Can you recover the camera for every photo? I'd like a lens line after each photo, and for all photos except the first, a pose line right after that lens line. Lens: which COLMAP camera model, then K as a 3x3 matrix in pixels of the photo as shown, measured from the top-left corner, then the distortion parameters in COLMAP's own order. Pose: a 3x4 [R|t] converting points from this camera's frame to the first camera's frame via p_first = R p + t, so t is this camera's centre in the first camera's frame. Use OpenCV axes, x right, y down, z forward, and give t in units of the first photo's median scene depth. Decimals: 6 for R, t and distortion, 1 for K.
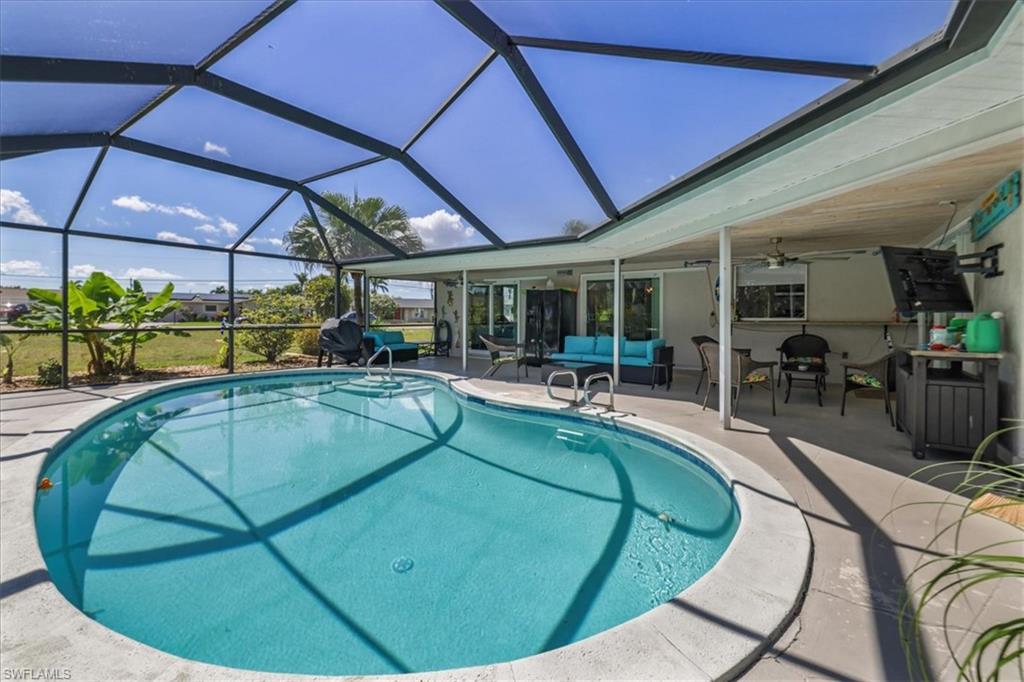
lens RADIAL K [[430.4, 0, 508.6], [0, 430.4, 316.9], [0, 0, 1]] dist [-0.002450, -0.000606]
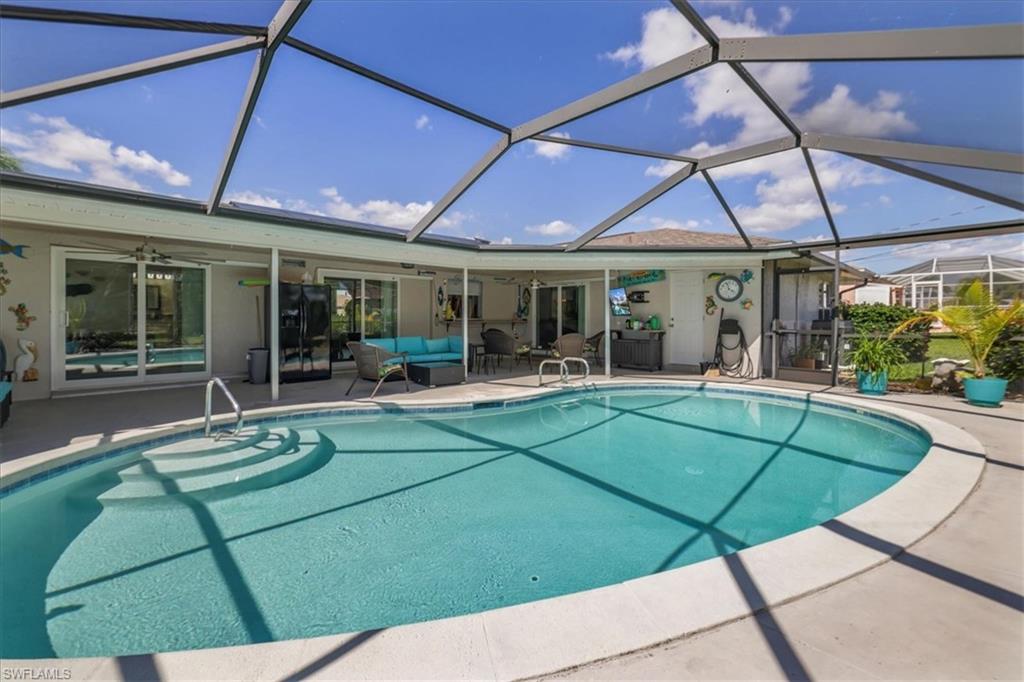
lens RADIAL K [[430.4, 0, 508.6], [0, 430.4, 316.9], [0, 0, 1]] dist [-0.002450, -0.000606]
pose [[0.182024, -0.004415, 0.983284, -0.837293], [-0.001670, 0.999987, 0.004800, -0.008354], [-0.983293, -0.002516, 0.182014, 0.637419]]
